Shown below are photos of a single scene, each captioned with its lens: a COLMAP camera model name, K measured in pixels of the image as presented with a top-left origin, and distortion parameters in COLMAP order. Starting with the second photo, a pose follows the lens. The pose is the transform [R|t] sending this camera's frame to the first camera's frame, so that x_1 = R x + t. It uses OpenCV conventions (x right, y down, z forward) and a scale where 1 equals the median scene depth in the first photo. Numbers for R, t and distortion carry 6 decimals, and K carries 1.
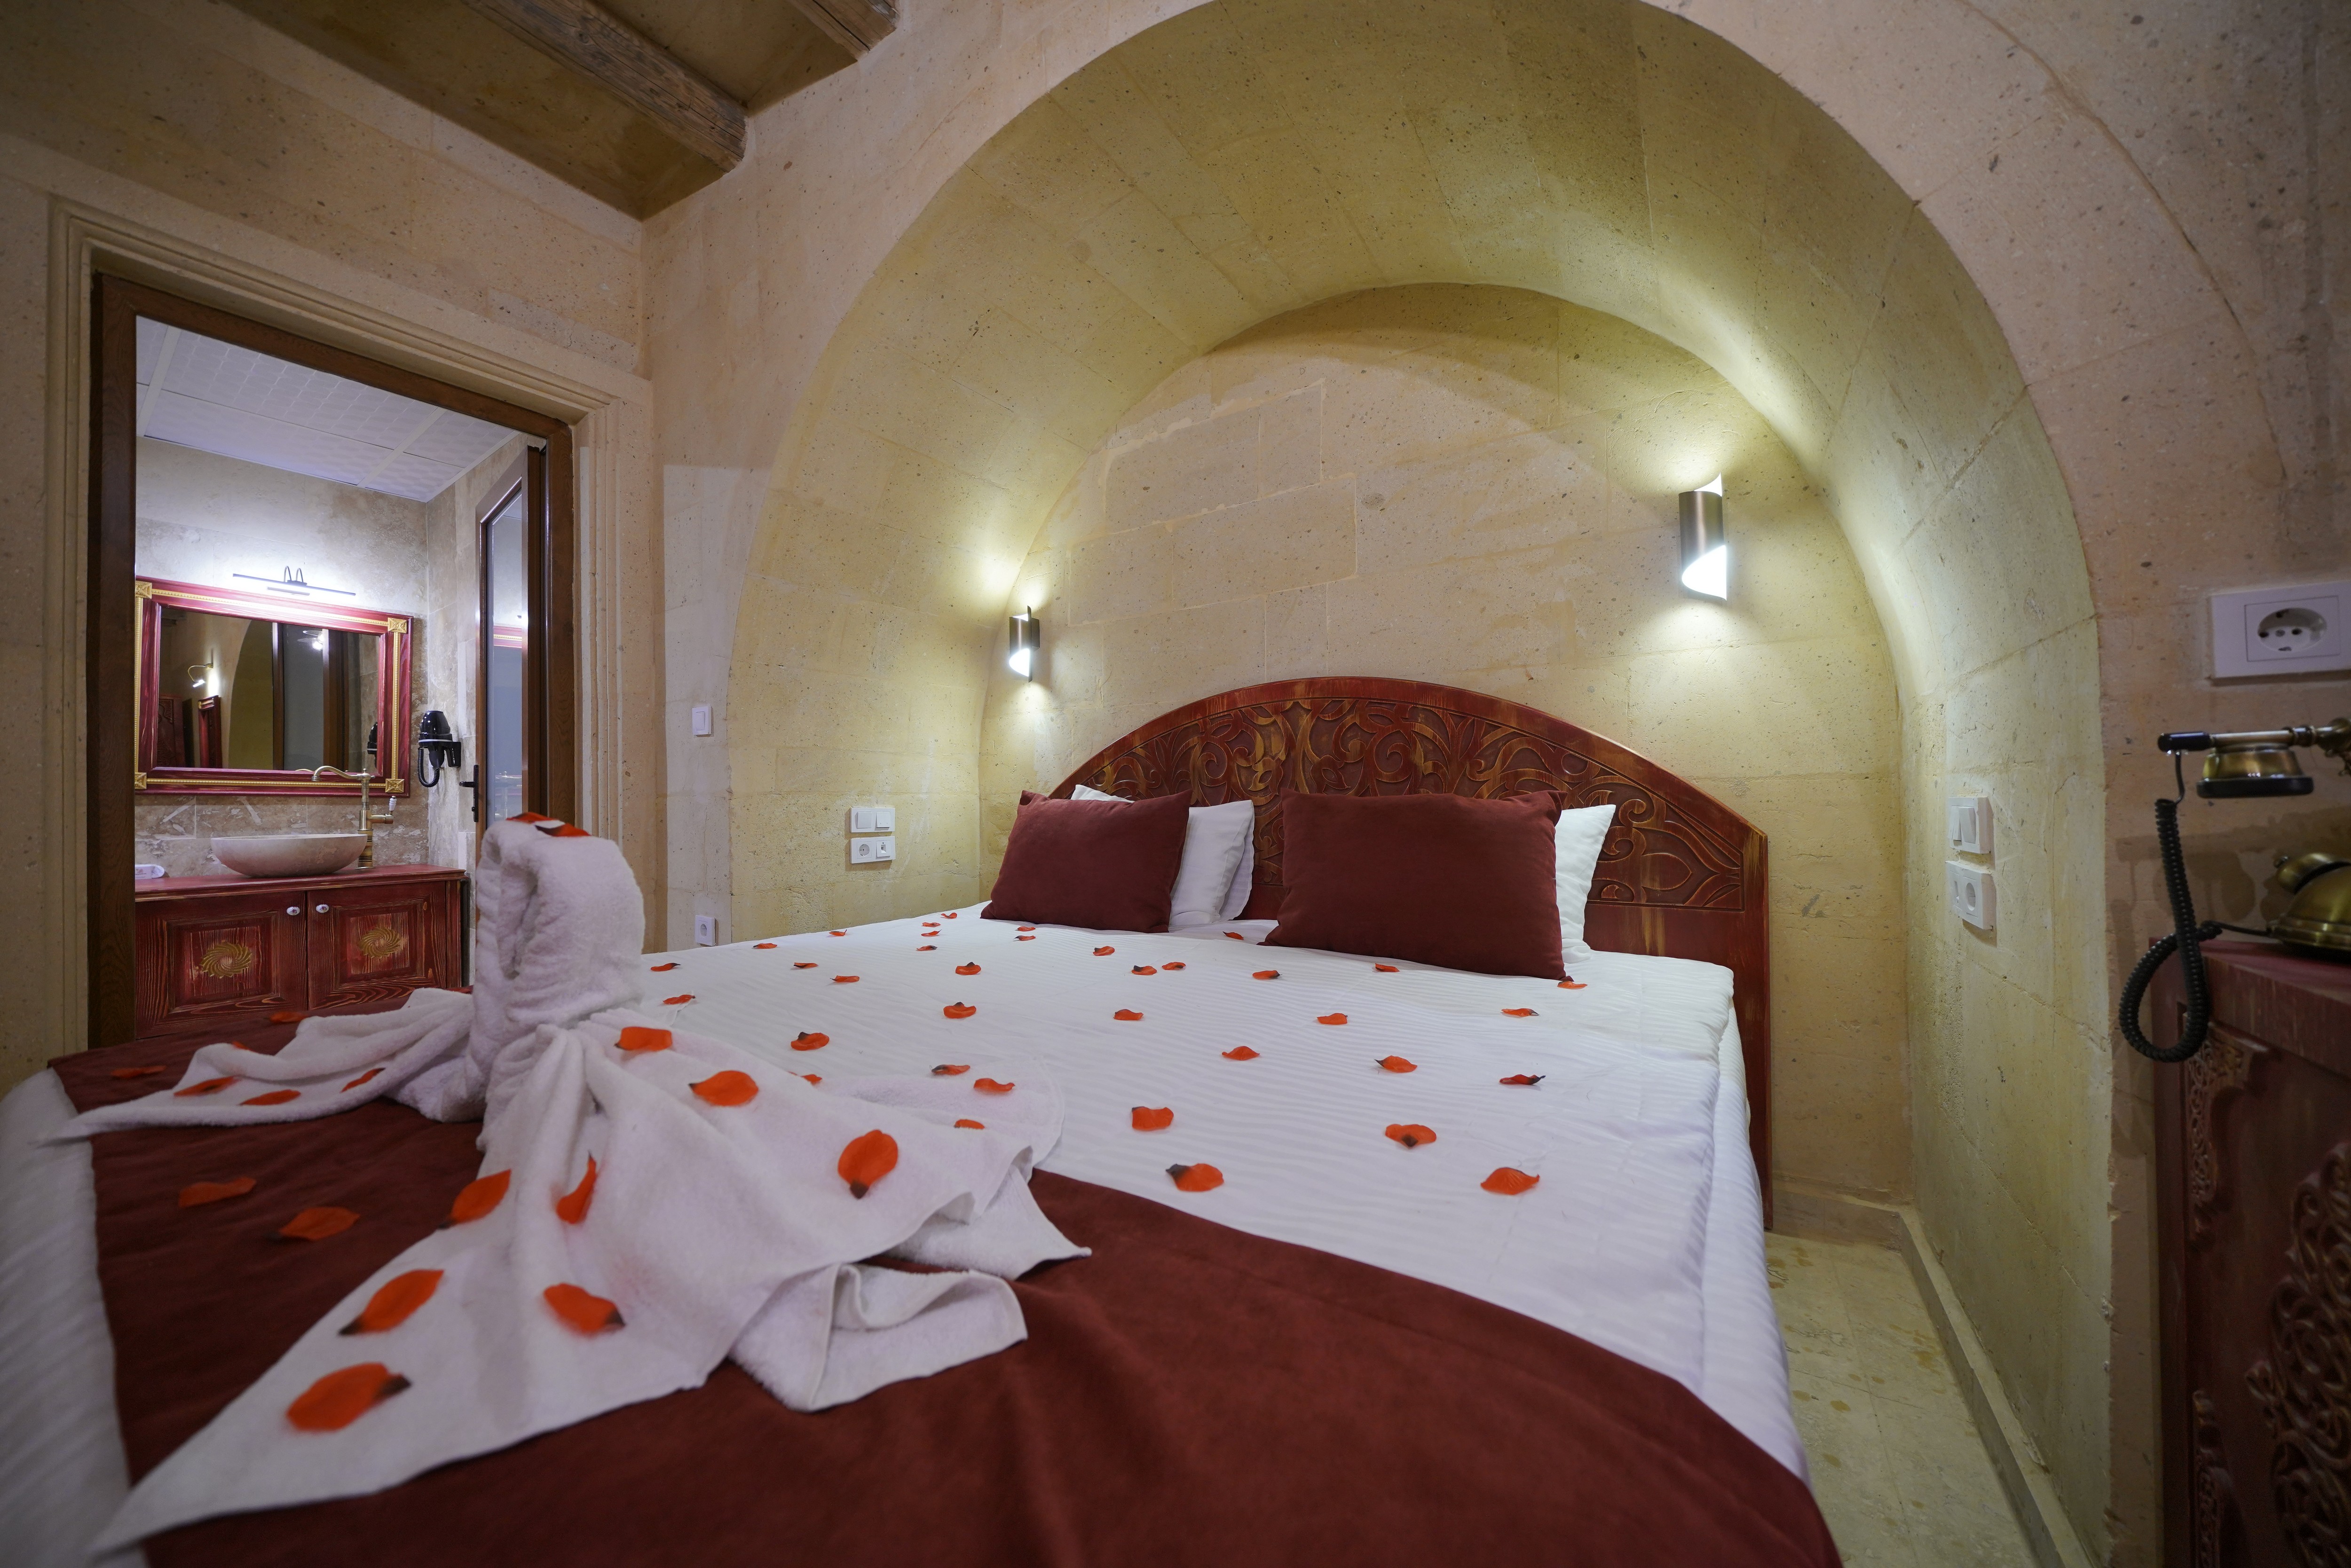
lens RADIAL K [[796.5, 0, 1169.8], [0, 796.5, 795.8], [0, 0, 1]] dist [-0.005741, 0.000442]
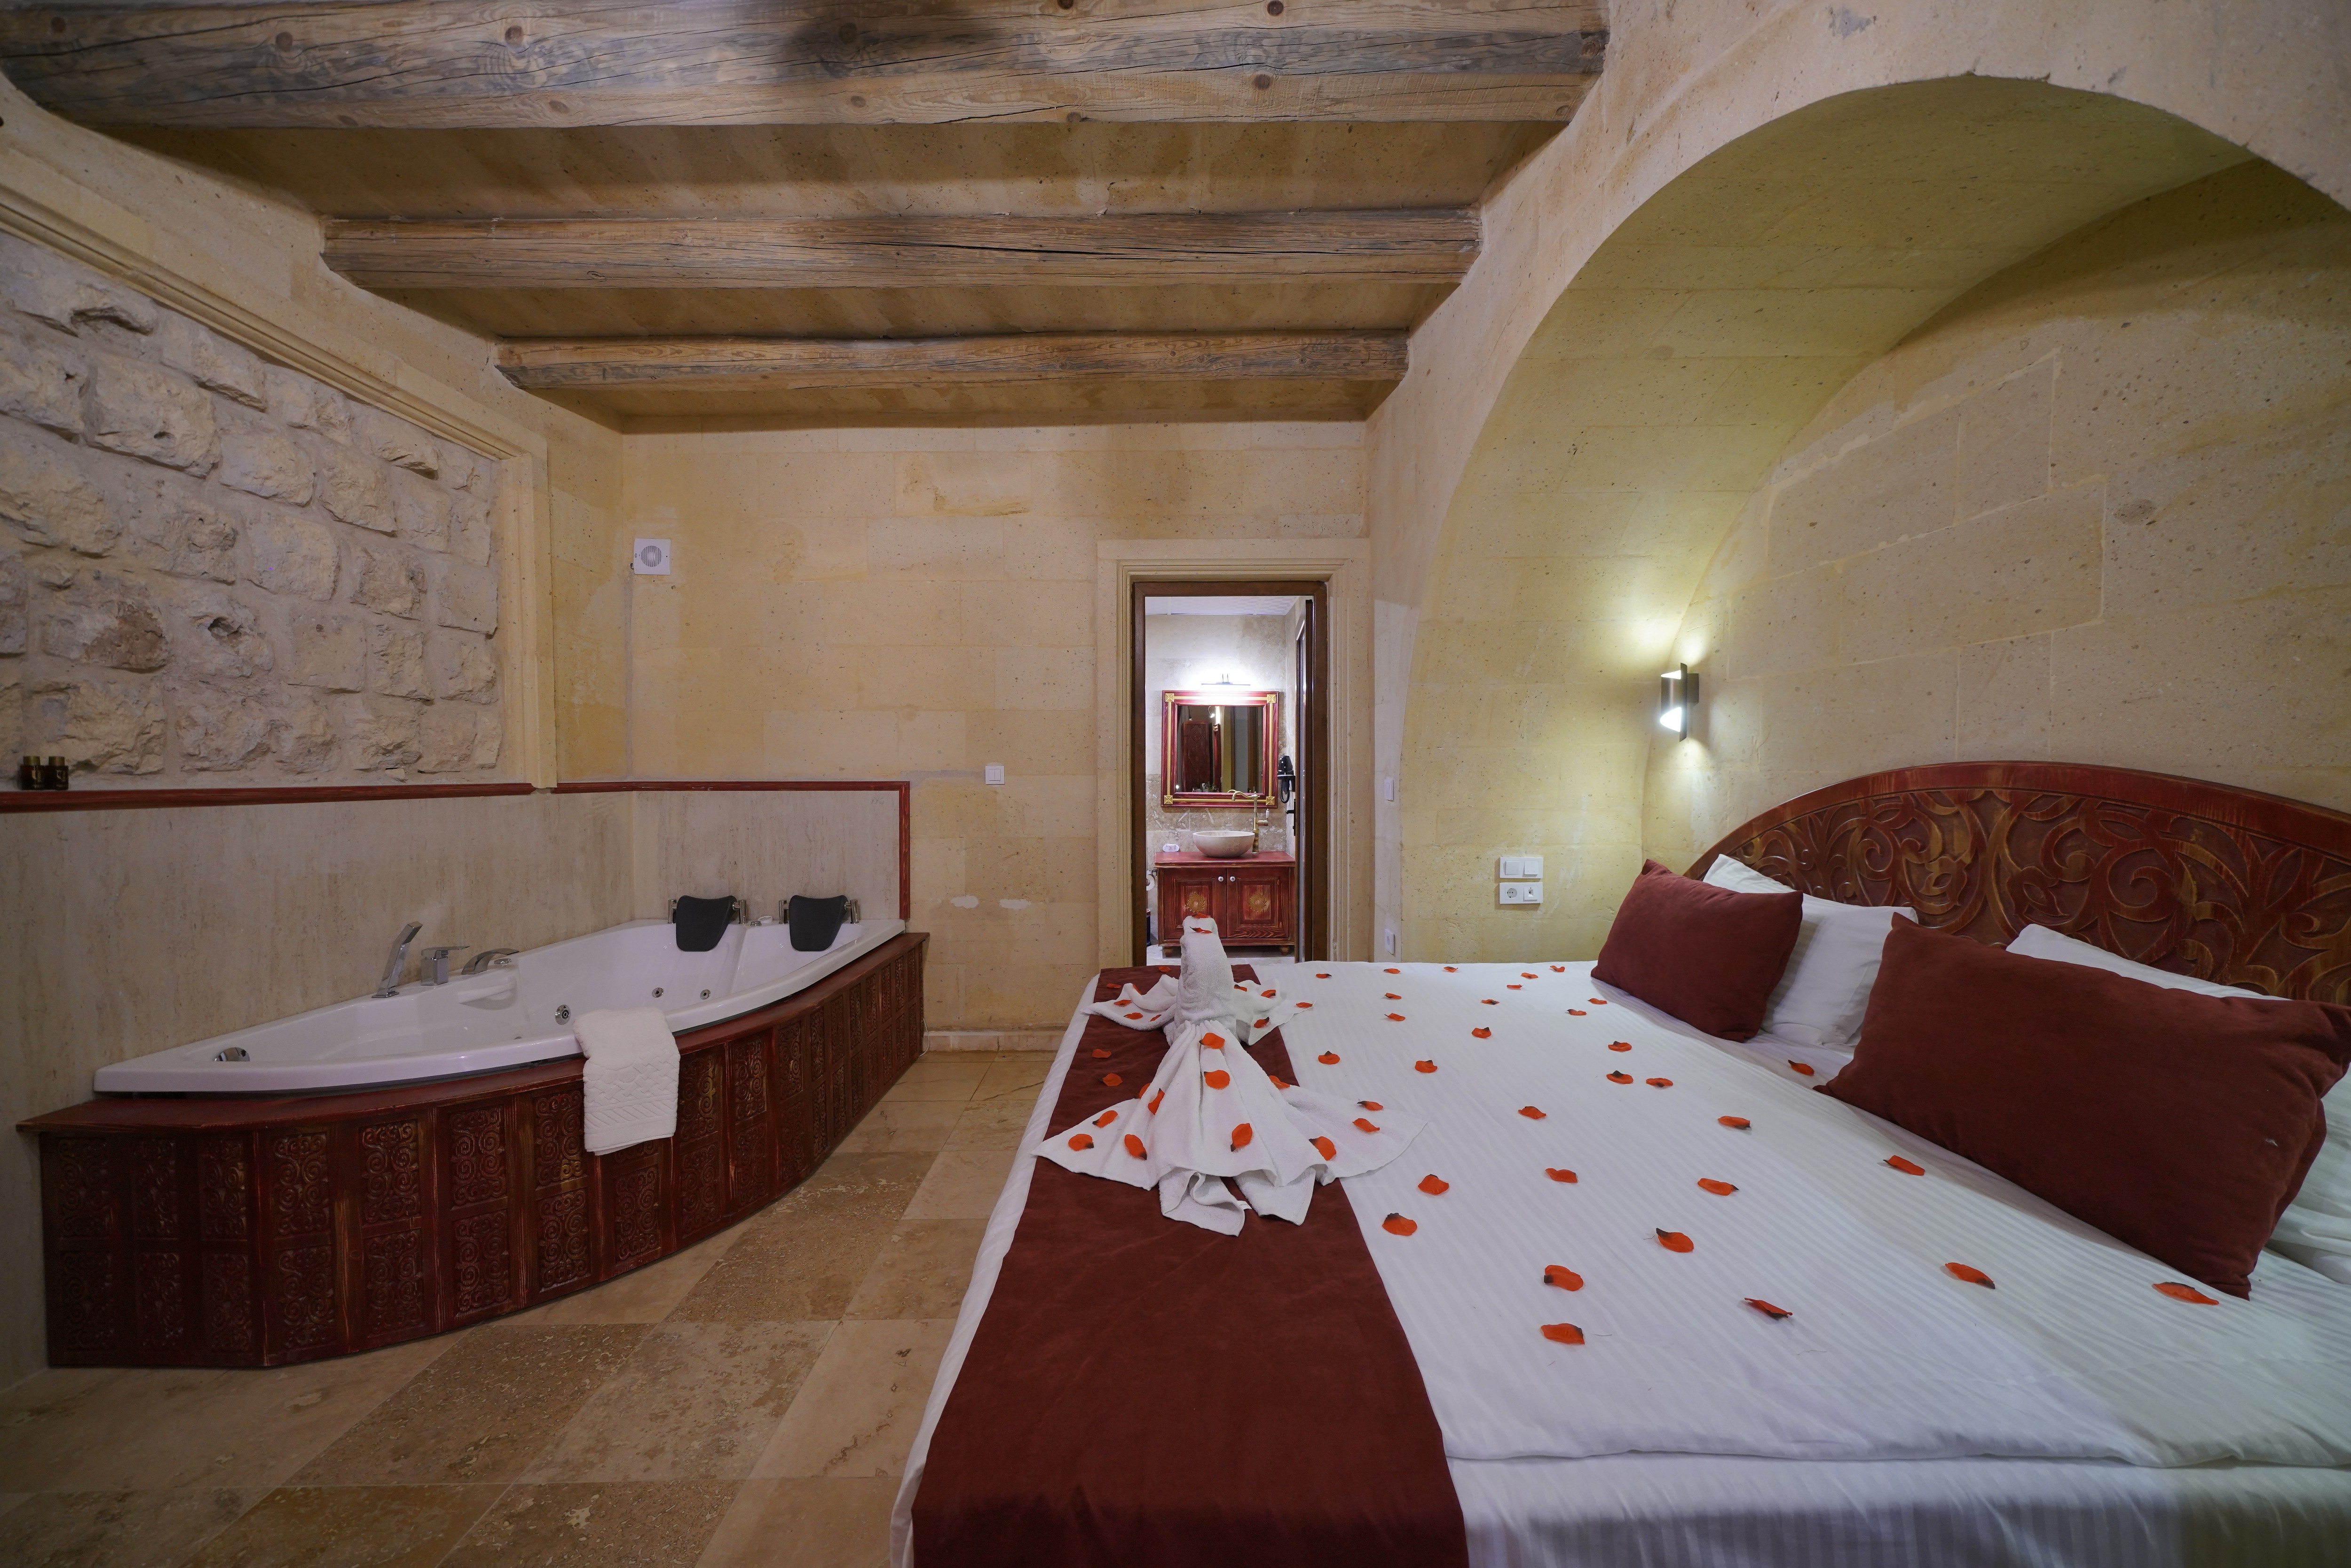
lens RADIAL K [[795.8, 0, 1169.3], [0, 795.8, 790.2], [0, 0, 1]] dist [-0.005118, -0.000028]
pose [[0.563189, 0.028591, -0.825833, 0.345109], [0.004224, 0.999289, 0.037476, -0.151029], [0.826317, -0.024594, 0.562668, -0.090601]]
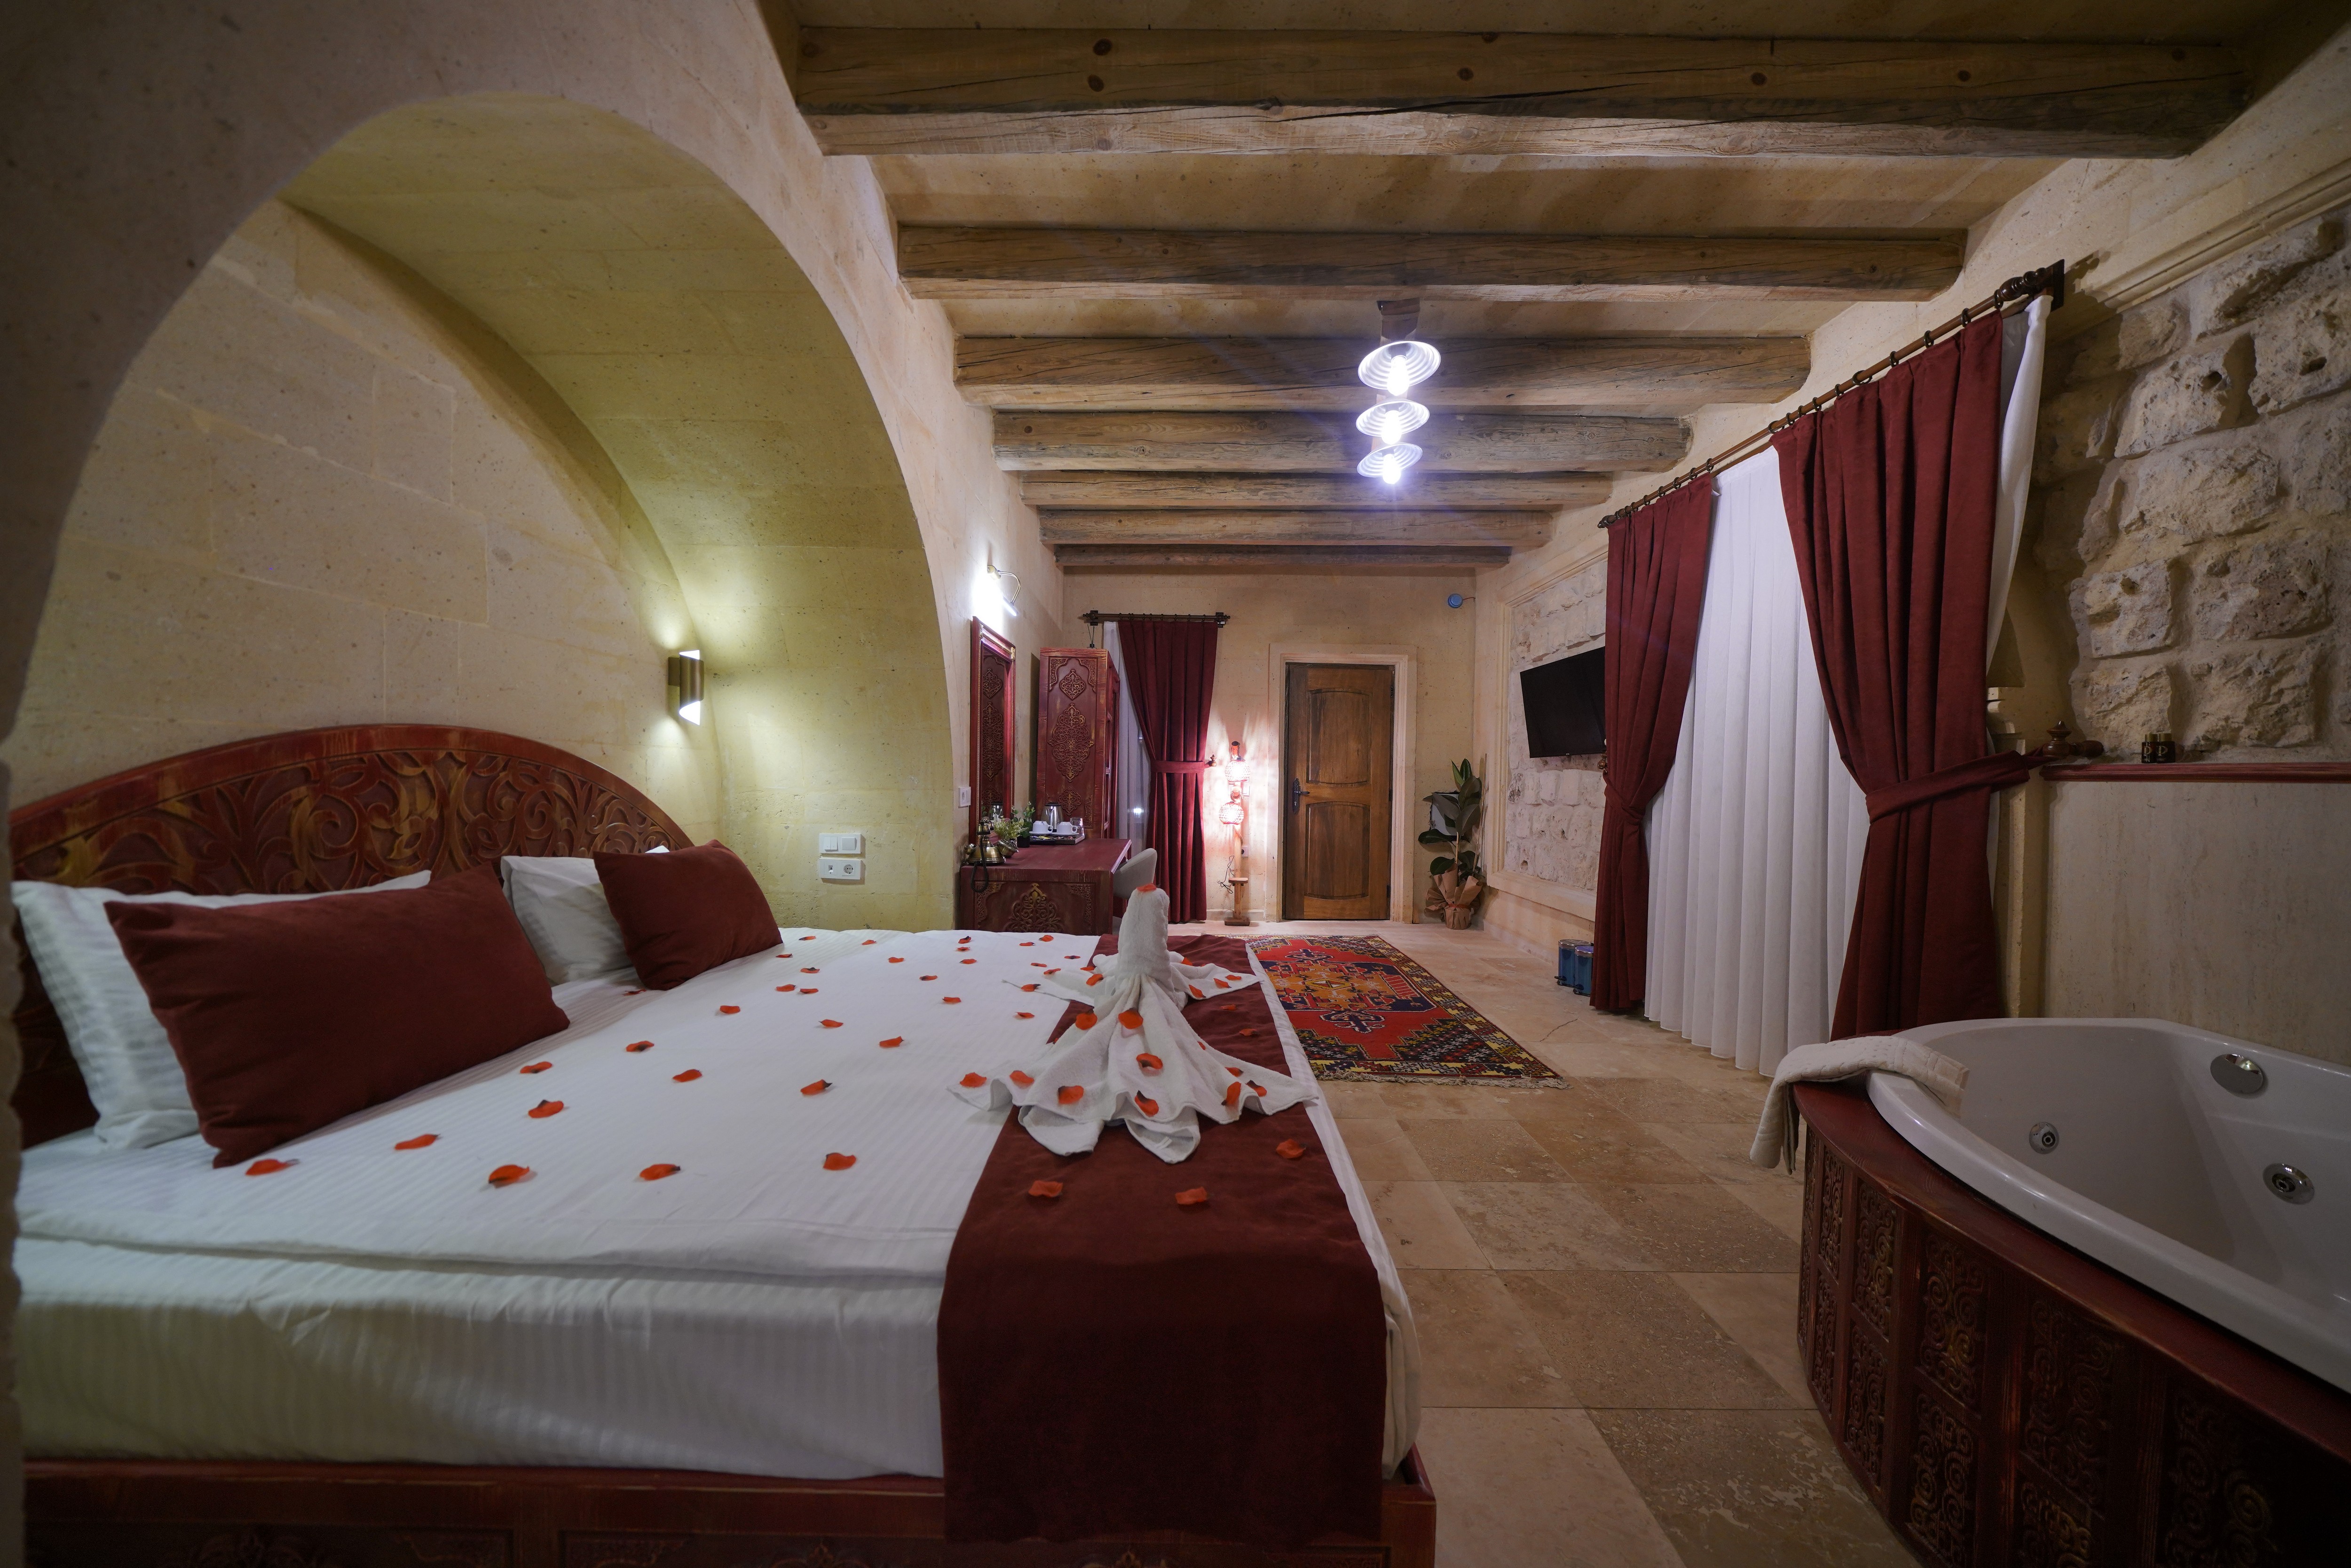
lens RADIAL K [[794.4, 0, 1171.9], [0, 794.4, 791.8], [0, 0, 1]] dist [-0.007074, 0.000541]
pose [[-0.557236, -0.010199, 0.830292, -0.995669], [-0.011539, 0.999923, 0.004539, -0.087847], [-0.830274, -0.007051, -0.557311, 0.825768]]
